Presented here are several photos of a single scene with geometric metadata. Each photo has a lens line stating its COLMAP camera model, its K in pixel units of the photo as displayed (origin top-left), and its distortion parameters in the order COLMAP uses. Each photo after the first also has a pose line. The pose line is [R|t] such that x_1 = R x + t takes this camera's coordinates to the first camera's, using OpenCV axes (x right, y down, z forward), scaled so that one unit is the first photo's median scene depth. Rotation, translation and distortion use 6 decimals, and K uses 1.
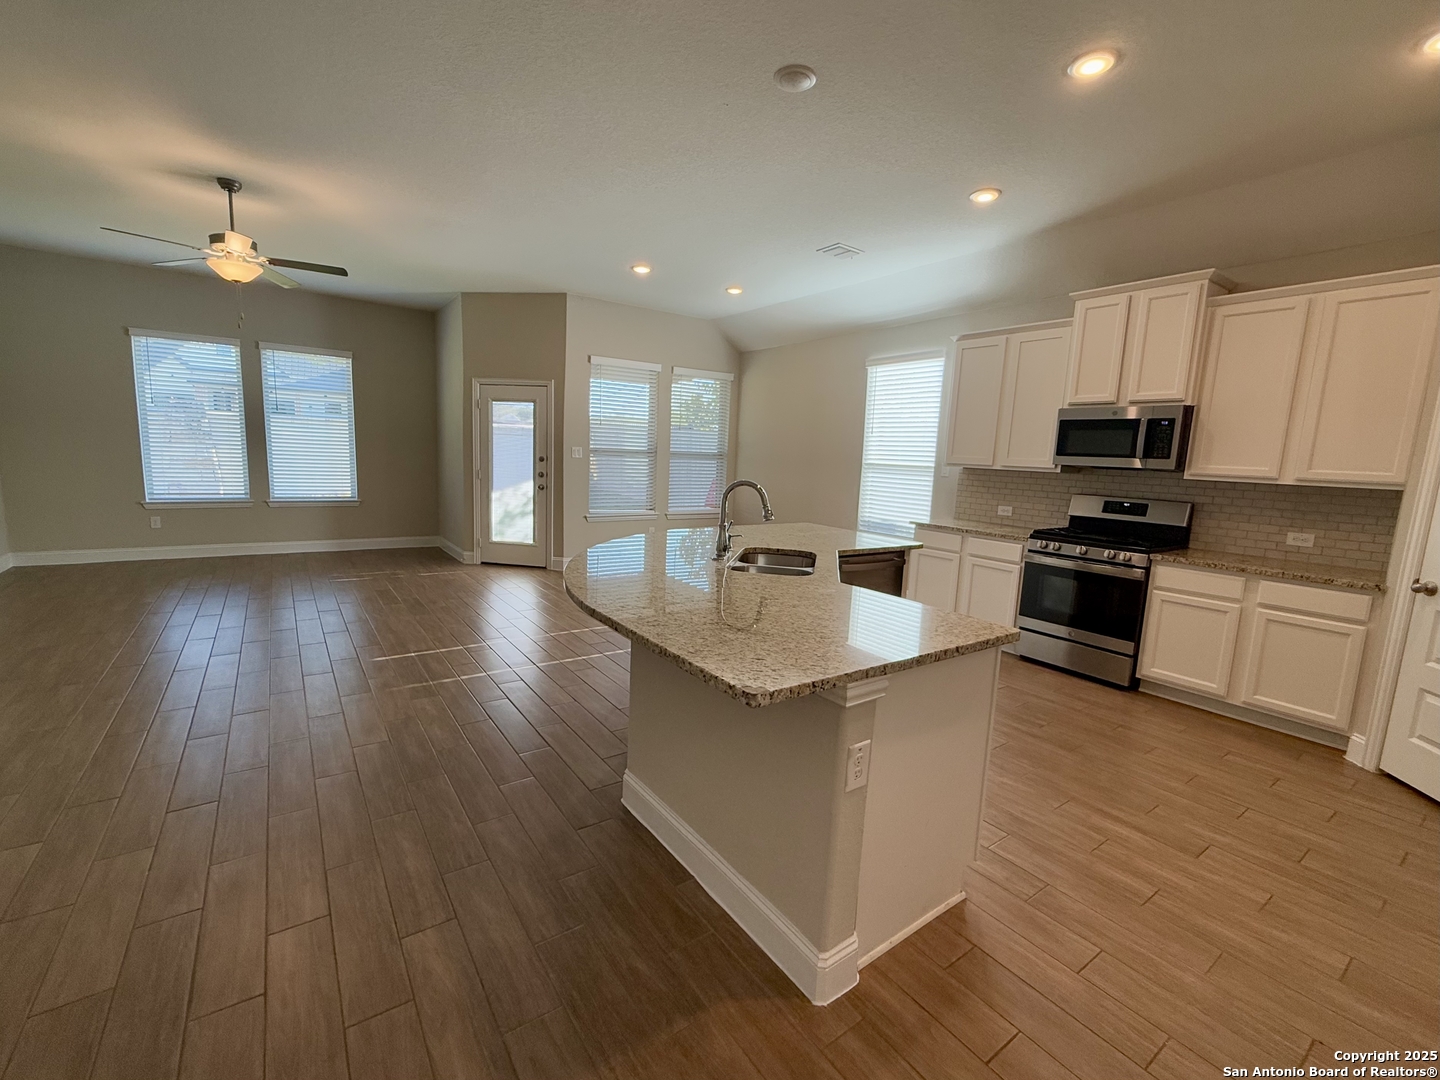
lens RADIAL K [[579.2, 0, 716.3], [0, 579.2, 535.1], [0, 0, 1]] dist [-0.001256, 0.000315]
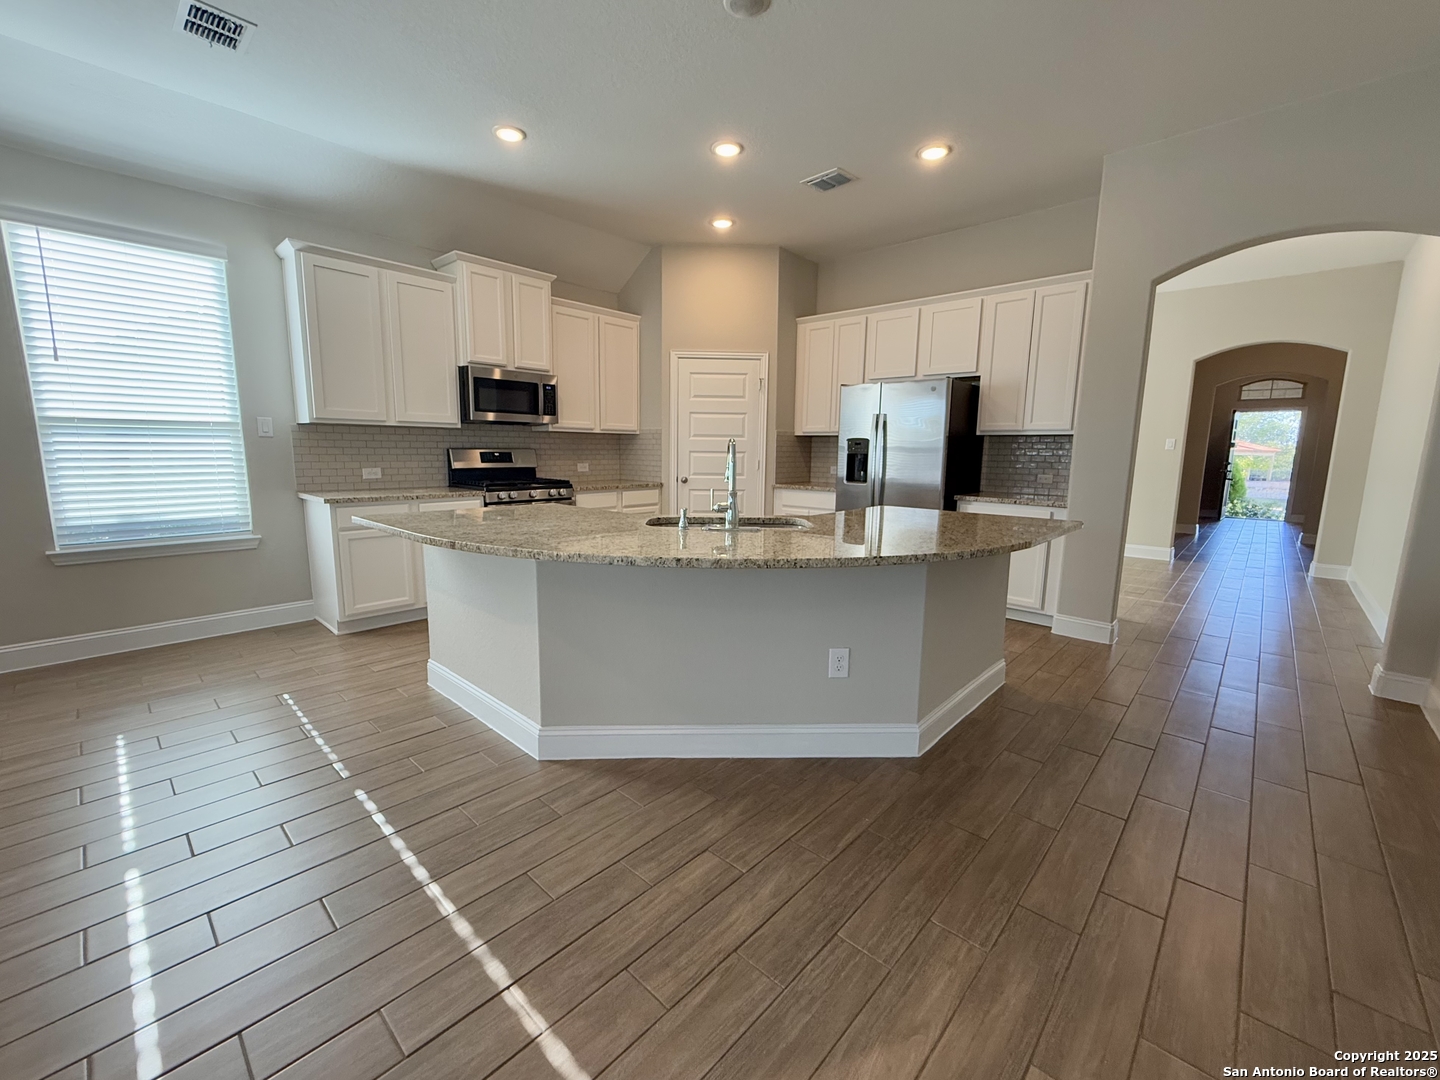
lens RADIAL K [[579.2, 0, 716.3], [0, 579.2, 535.1], [0, 0, 1]] dist [-0.001256, 0.000315]
pose [[-0.155540, -0.195555, 0.968280, -0.548315], [0.116119, 0.969794, 0.214514, -0.096677], [-0.980981, 0.145801, -0.128134, 0.757399]]
